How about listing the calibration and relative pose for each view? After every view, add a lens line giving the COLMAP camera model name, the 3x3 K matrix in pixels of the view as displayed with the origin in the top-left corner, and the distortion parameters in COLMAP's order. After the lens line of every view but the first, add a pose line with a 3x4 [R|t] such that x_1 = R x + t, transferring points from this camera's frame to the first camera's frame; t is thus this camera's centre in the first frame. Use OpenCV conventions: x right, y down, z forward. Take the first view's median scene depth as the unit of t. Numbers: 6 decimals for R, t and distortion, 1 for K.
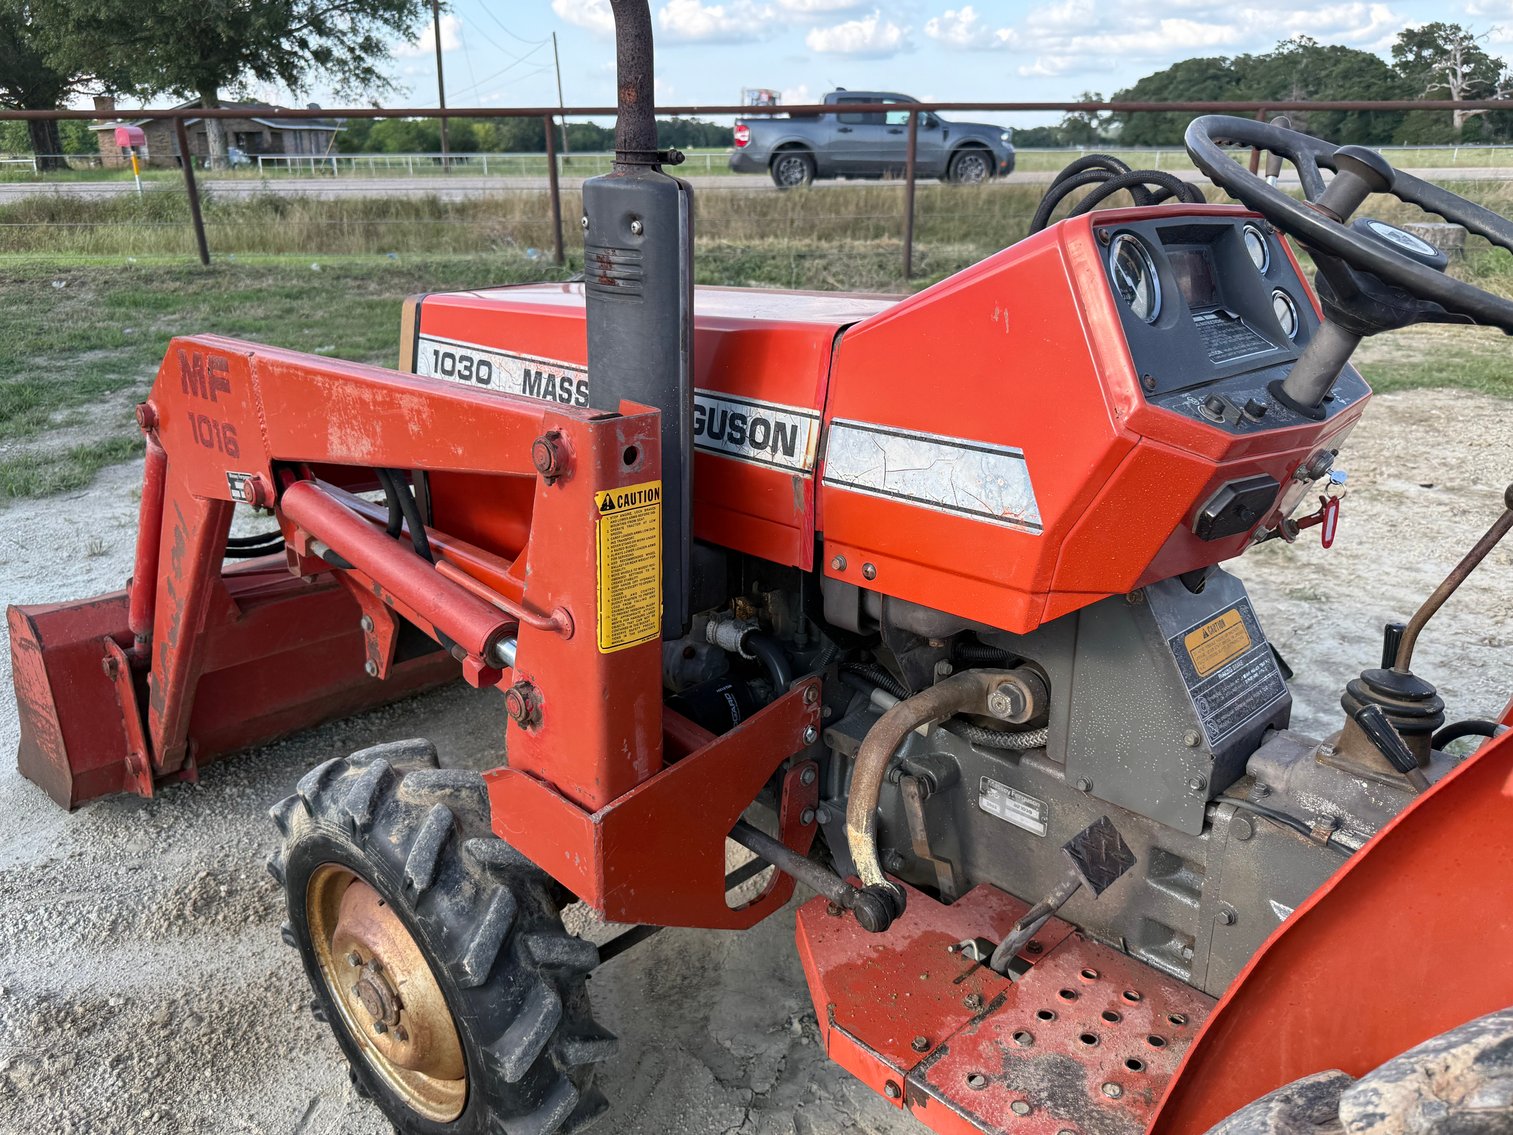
lens RADIAL K [[1153.1, 0, 750.9], [0, 1153.1, 578.4], [0, 0, 1]] dist [0.102636, -0.171043]
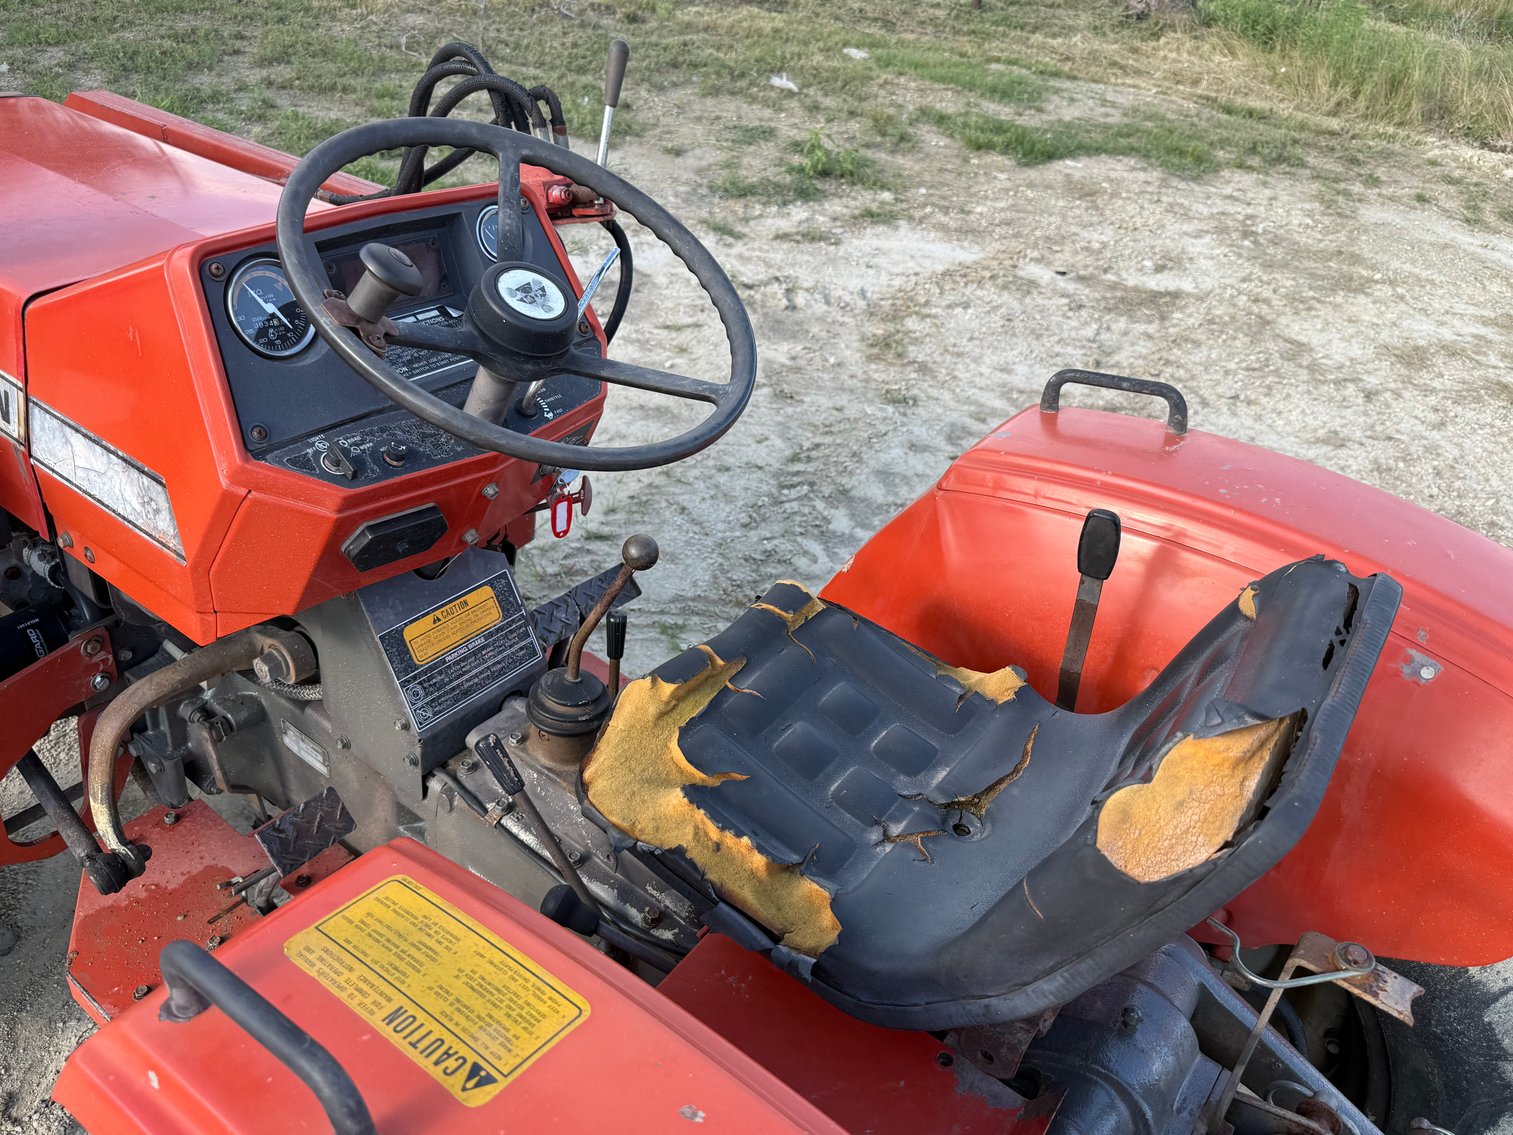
lens RADIAL K [[1151.7, 0, 752.8], [0, 1151.7, 573.7], [0, 0, 1]] dist [0.063440, -0.097223]
pose [[0.983868, 0.006901, 0.178762, 0.344448], [-0.053167, 0.965386, 0.255348, -0.195214], [-0.170813, -0.260733, 0.950180, -0.021937]]
